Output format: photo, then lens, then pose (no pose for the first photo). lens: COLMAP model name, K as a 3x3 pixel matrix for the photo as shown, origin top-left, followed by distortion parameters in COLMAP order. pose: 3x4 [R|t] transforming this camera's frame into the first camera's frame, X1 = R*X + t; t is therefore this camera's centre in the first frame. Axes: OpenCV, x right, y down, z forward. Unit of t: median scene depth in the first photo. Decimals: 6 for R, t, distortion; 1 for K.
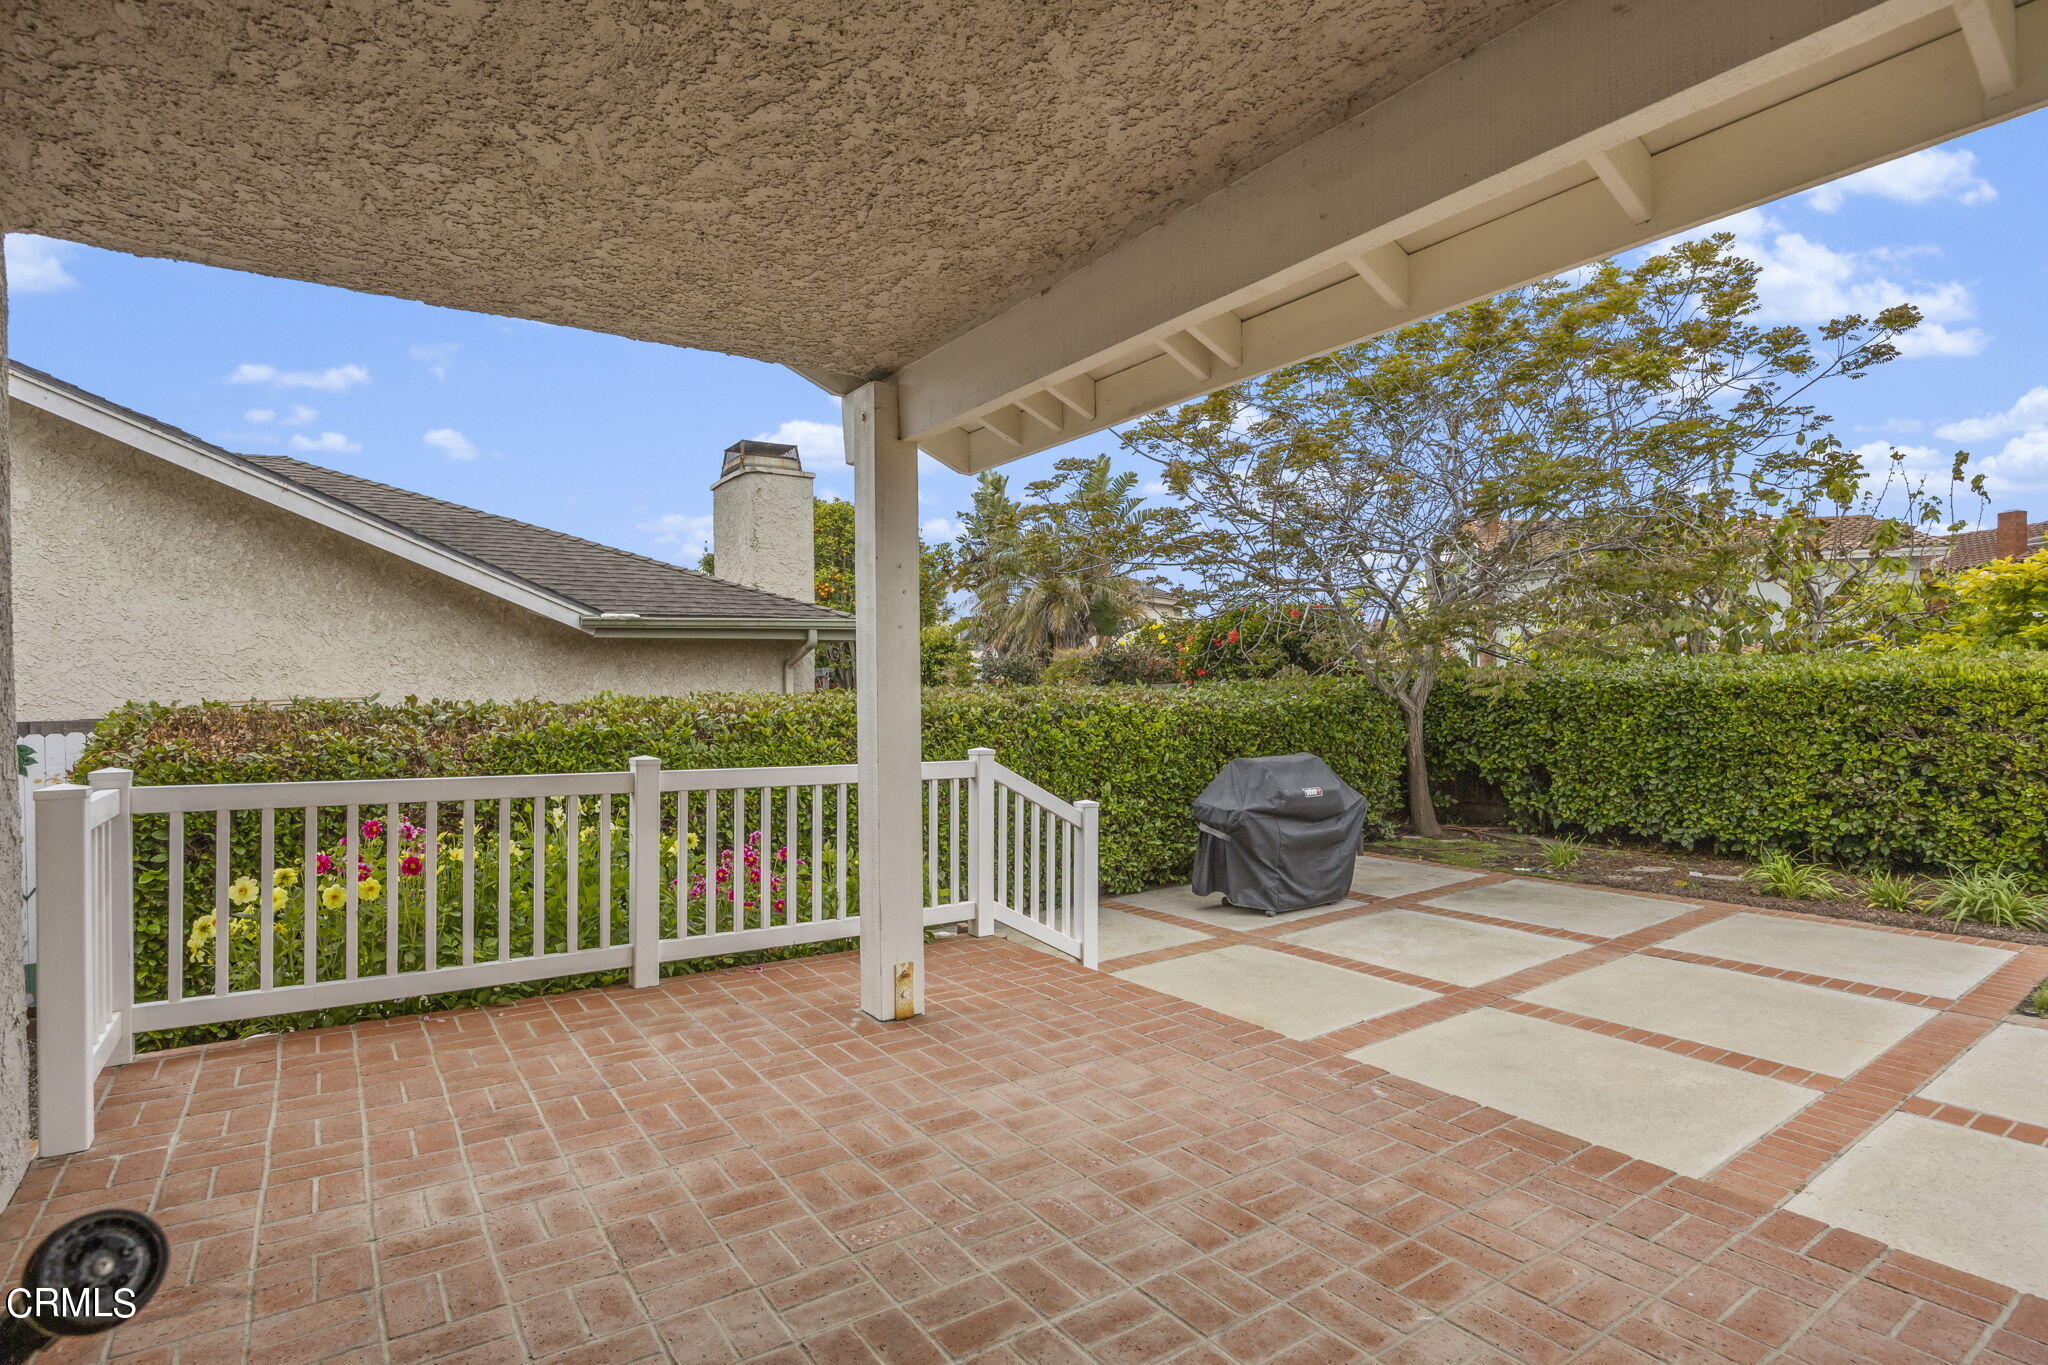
lens RADIAL K [[1007.0, 0, 1029.7], [0, 1007.0, 696.4], [0, 0, 1]] dist [-0.007012, -0.000530]
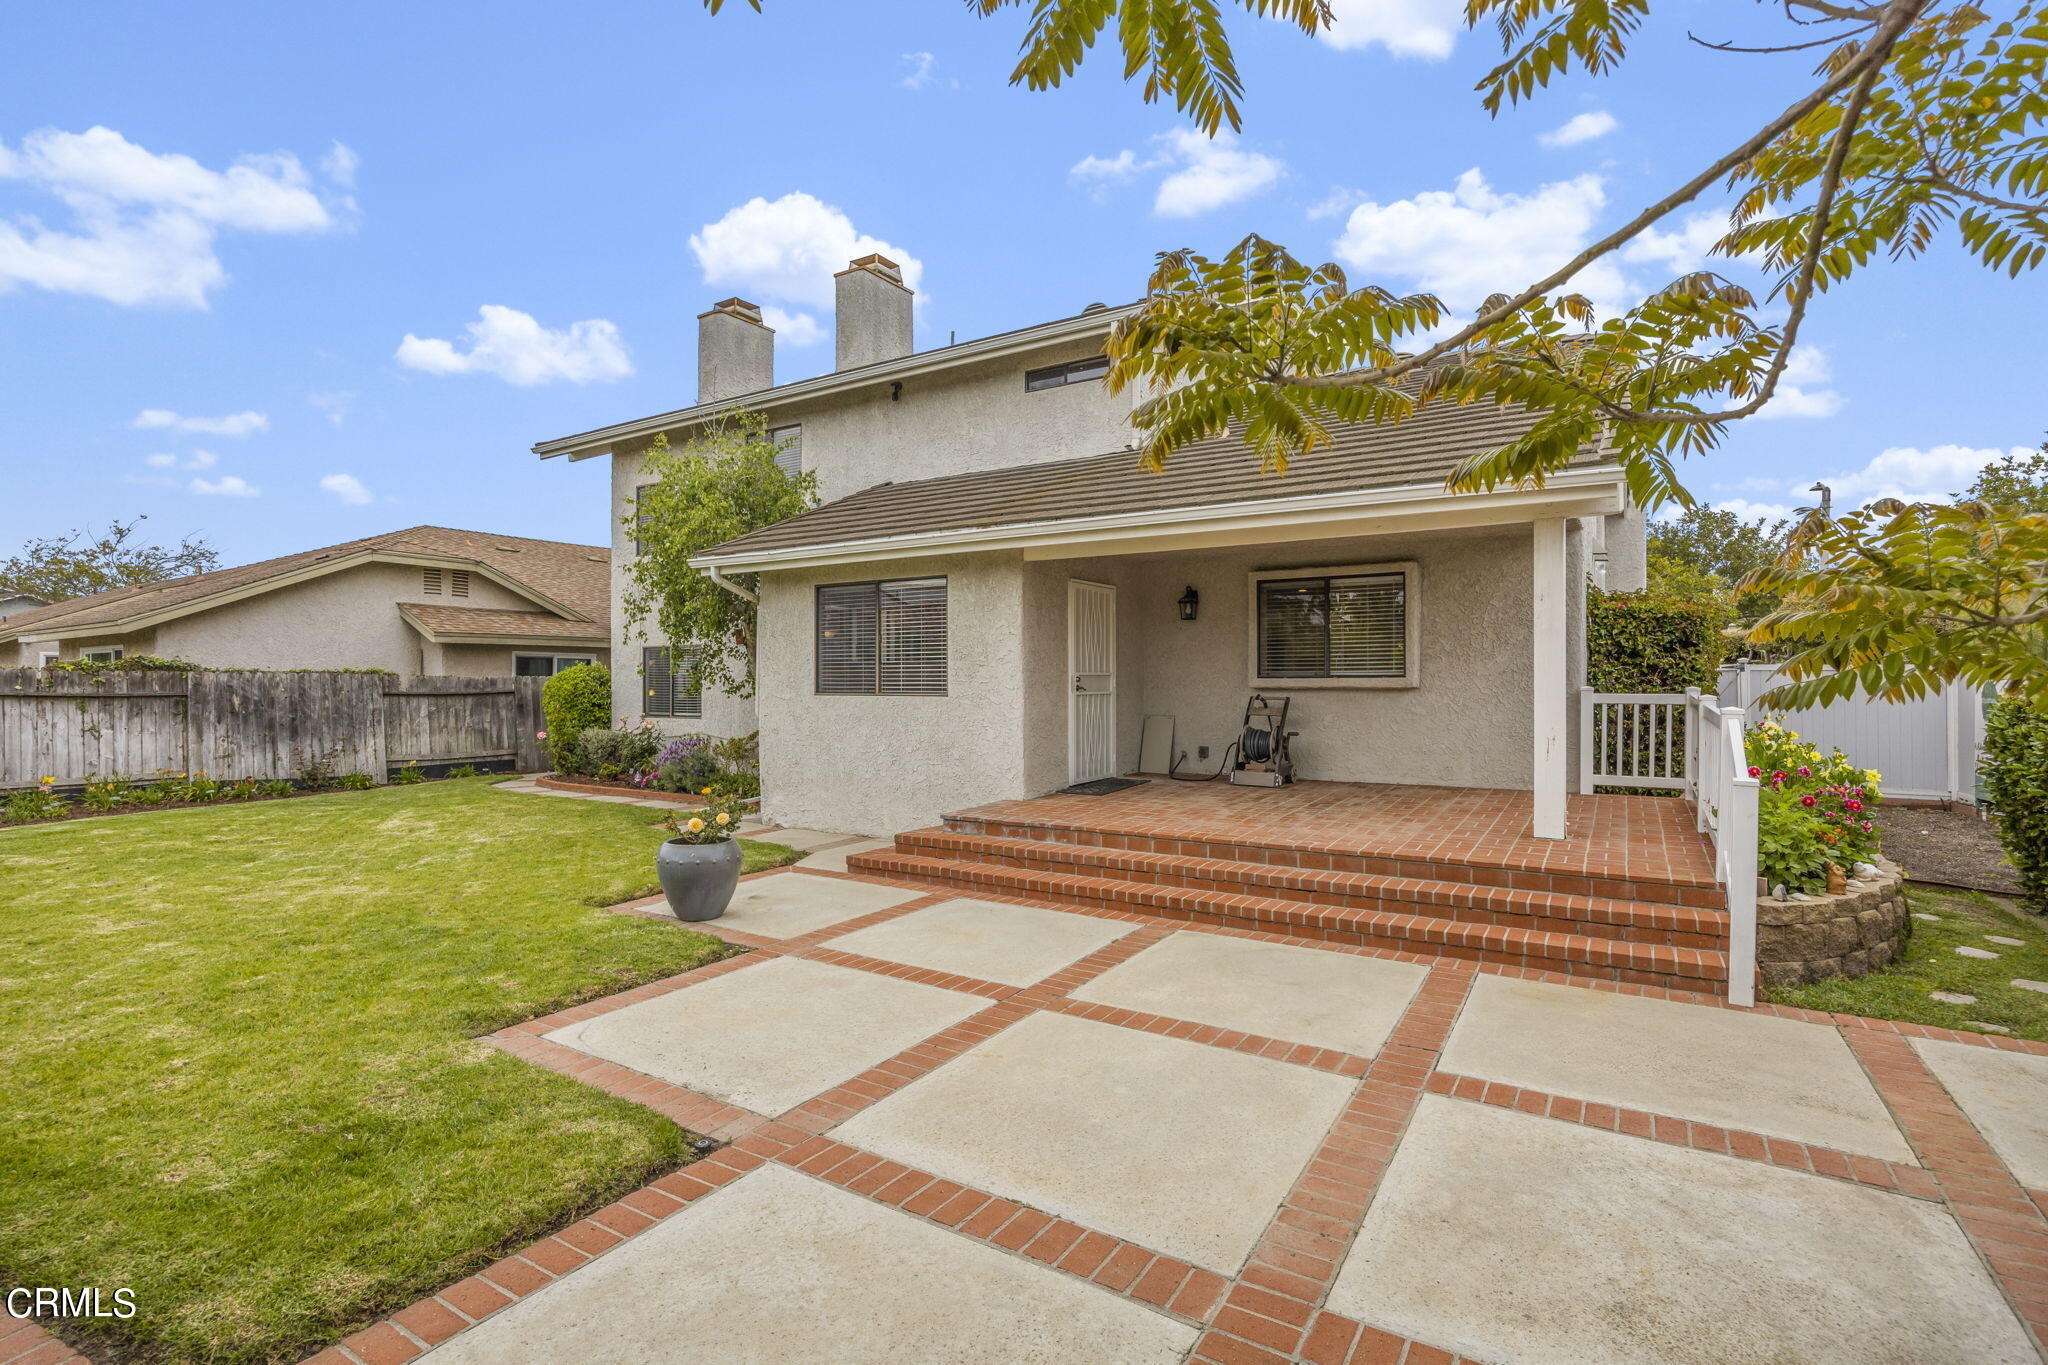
lens RADIAL K [[966.2, 0, 1024.0], [0, 966.2, 682.5], [0, 0, 1]] dist [-0.006017, -0.000492]
pose [[-0.922820, 0.017905, -0.384816, 1.208125], [0.013292, 0.999804, 0.014645, 0.001111], [0.385003, 0.008400, -0.922877, 1.937338]]
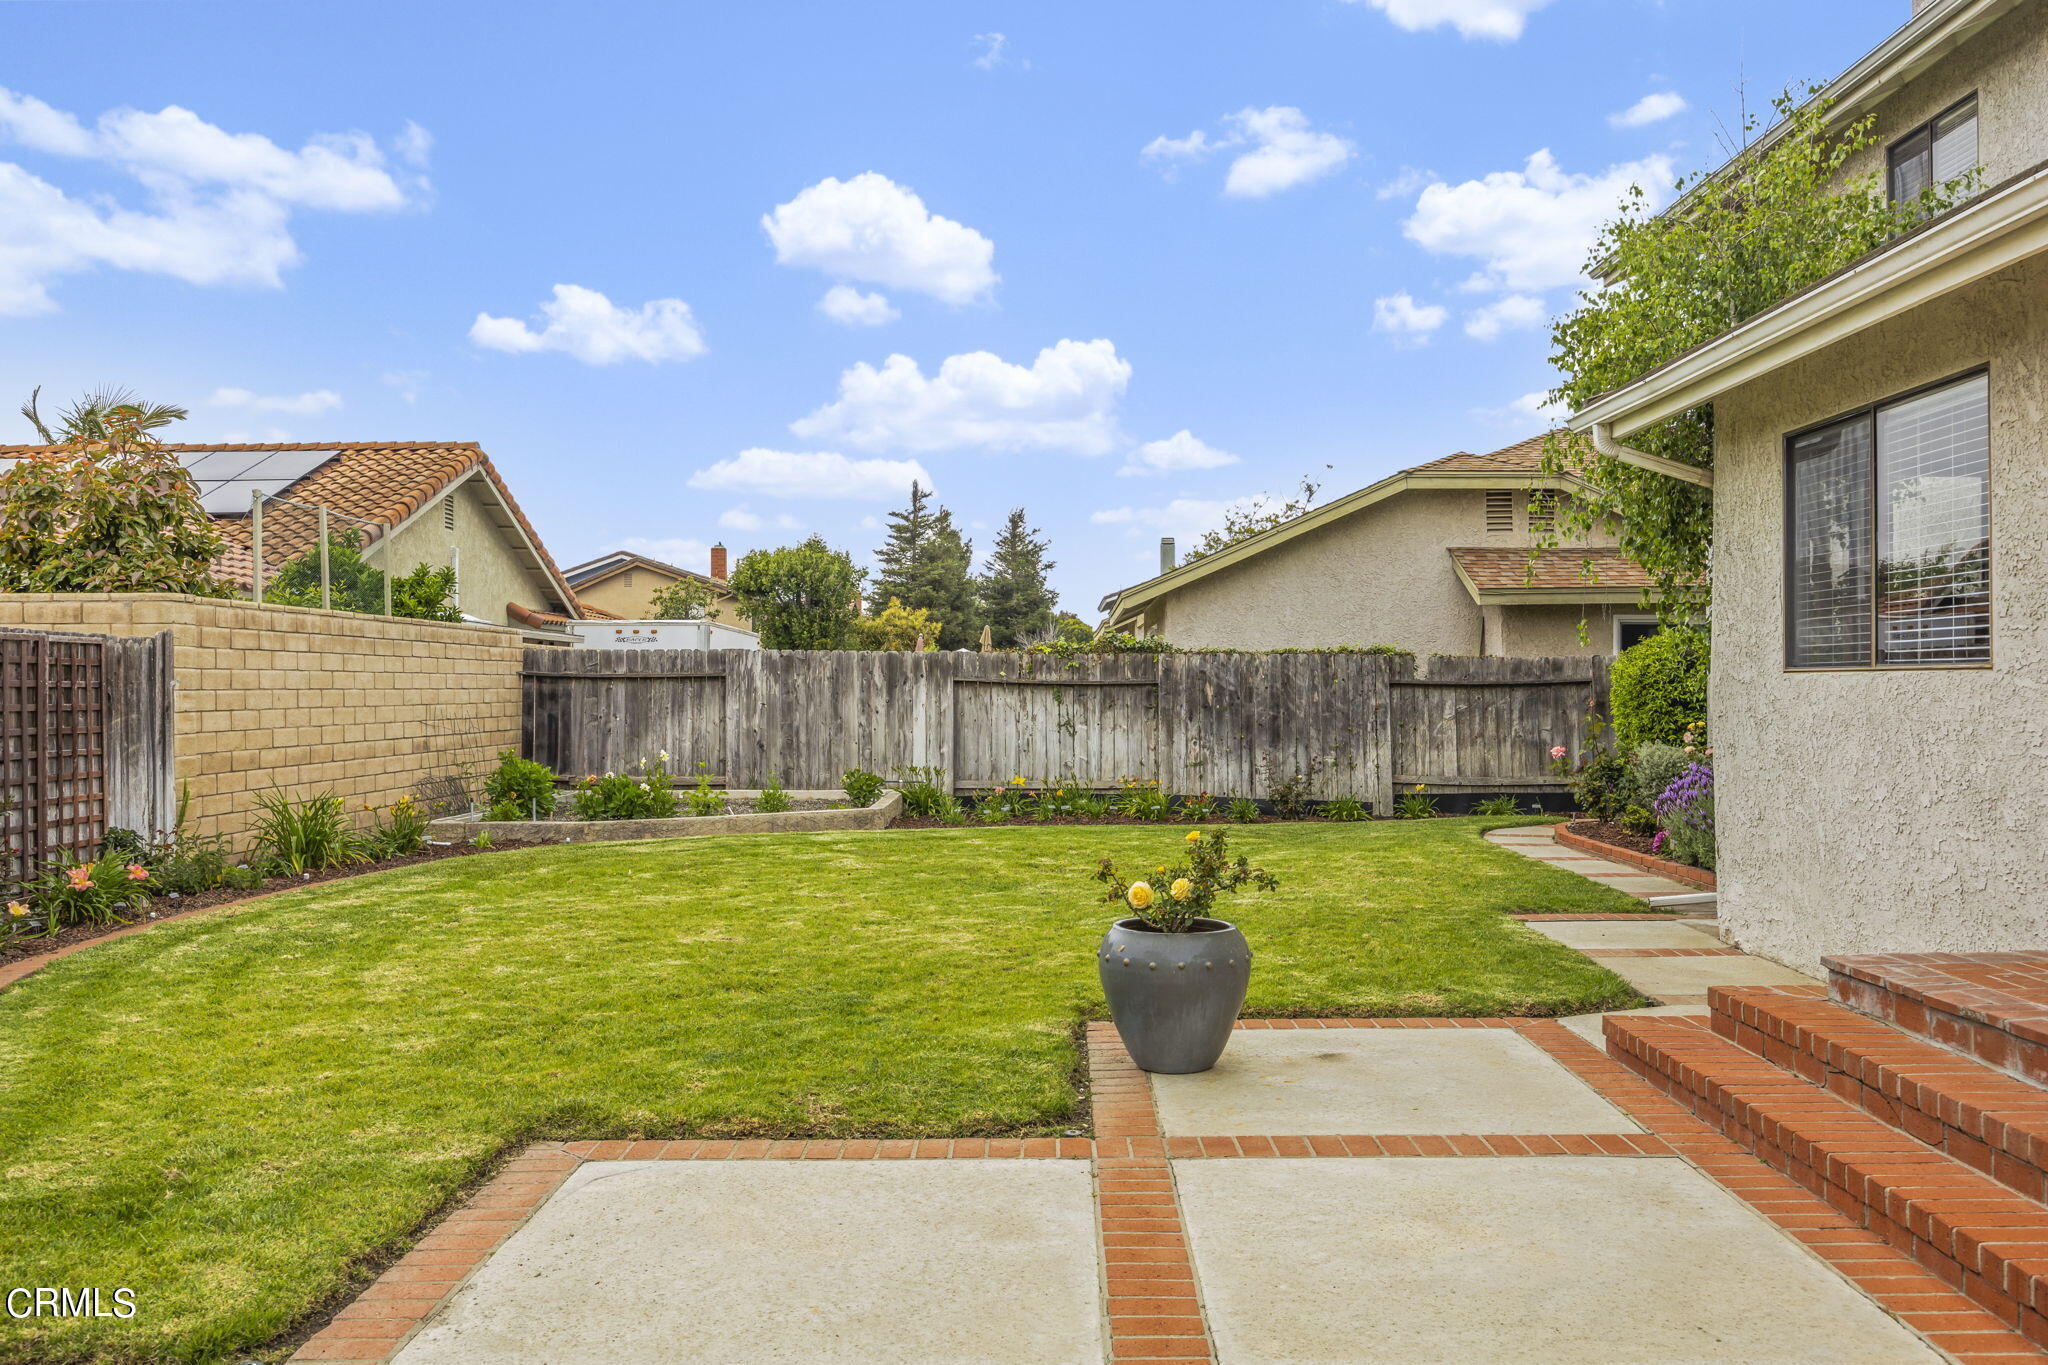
lens RADIAL K [[1612.1, 0, 1024.0], [0, 1612.1, 682.5], [0, 0, 1]] dist [-0.004798, 0.000255]
pose [[-0.806884, 0.021426, 0.590322, 0.411393], [0.022925, 0.999725, -0.004950, 0.058496], [-0.590265, 0.009539, -0.807153, 1.542338]]
